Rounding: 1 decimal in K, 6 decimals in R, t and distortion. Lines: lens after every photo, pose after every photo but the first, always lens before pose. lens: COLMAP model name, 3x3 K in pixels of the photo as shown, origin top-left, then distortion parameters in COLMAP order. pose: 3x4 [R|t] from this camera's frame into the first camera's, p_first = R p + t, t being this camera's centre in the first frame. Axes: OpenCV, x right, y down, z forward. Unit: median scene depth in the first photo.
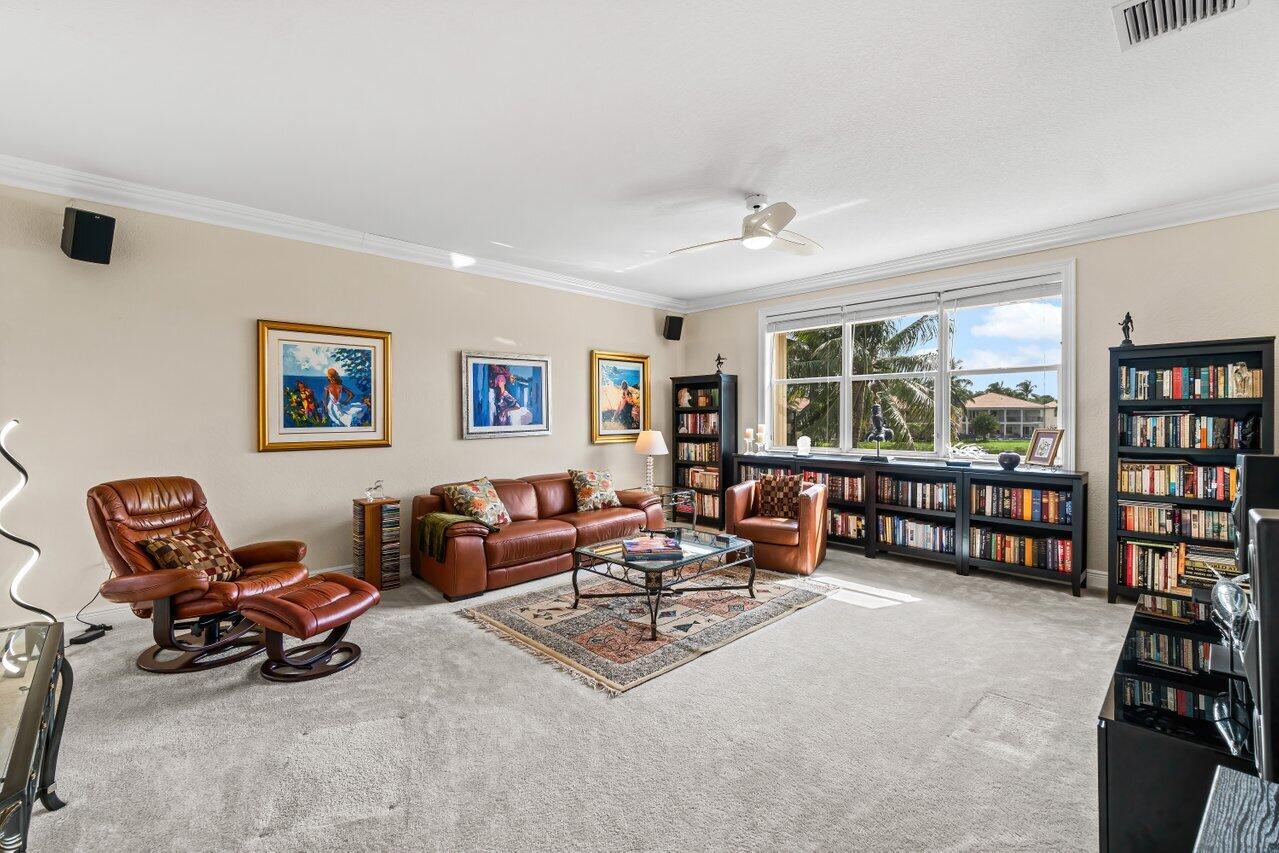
lens RADIAL K [[554.1, 0, 640.1], [0, 554.1, 420.2], [0, 0, 1]] dist [-0.001266, 0.000015]
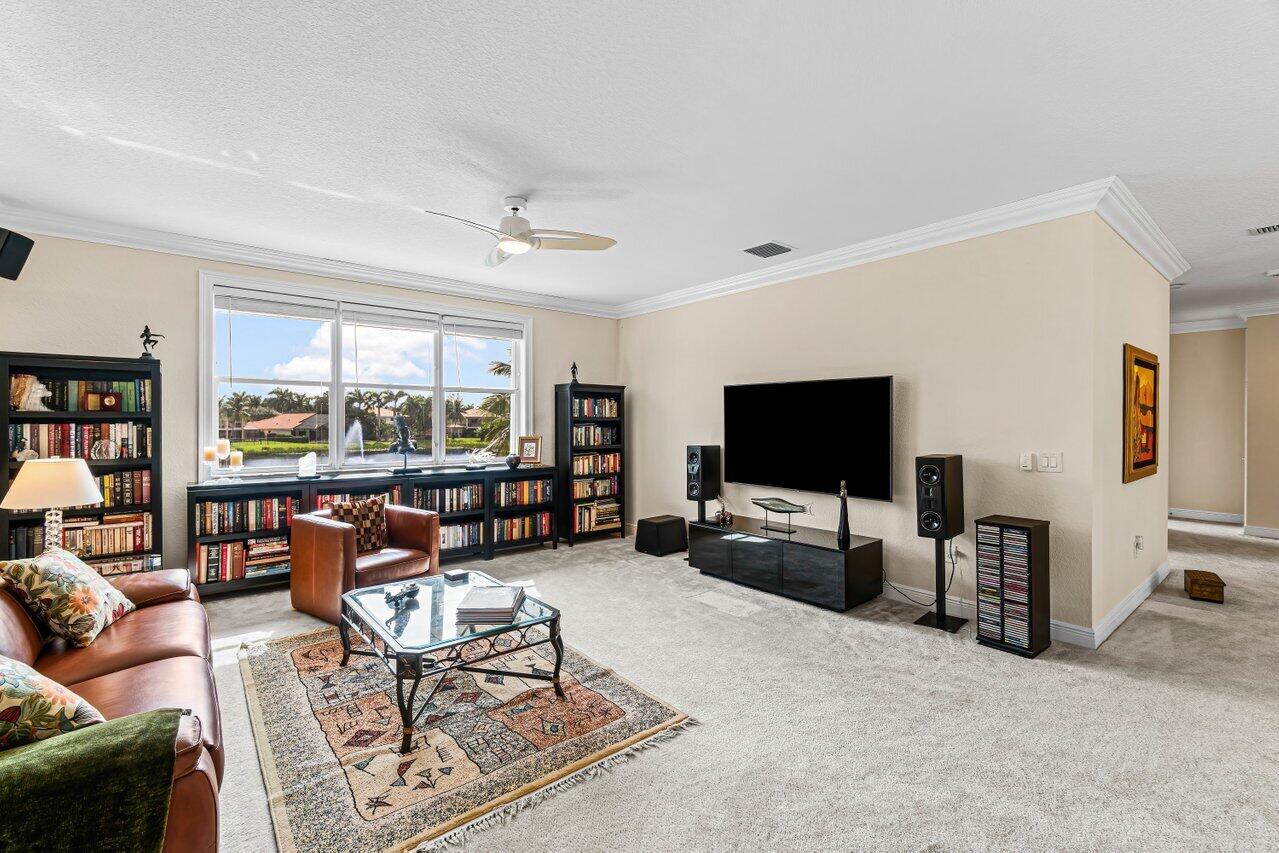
lens RADIAL K [[554.1, 0, 631.0], [0, 554.1, 419.8], [0, 0, 1]] dist [-0.001266, 0.000015]
pose [[0.089708, 0.006590, 0.995946, -0.559605], [0.005601, 0.999959, -0.007121, -0.012462], [-0.995952, 0.006217, 0.089667, 0.559508]]
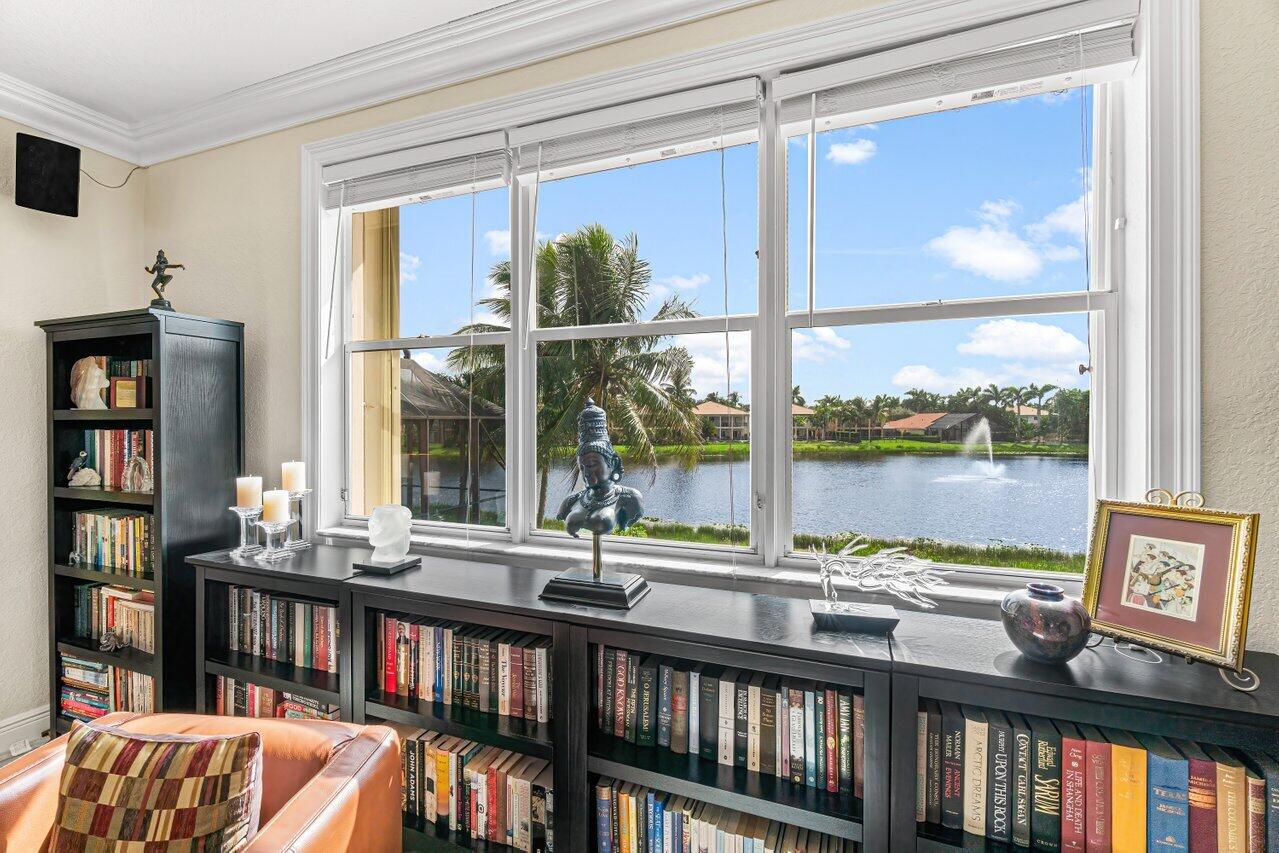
lens RADIAL K [[554.1, 0, 641.3], [0, 554.1, 422.9], [0, 0, 1]] dist [-0.001266, 0.000015]
pose [[0.902565, 0.001417, 0.430552, 0.348942], [0.000197, 0.999993, -0.003705, -0.021275], [-0.430554, 0.003429, 0.902558, 0.778408]]
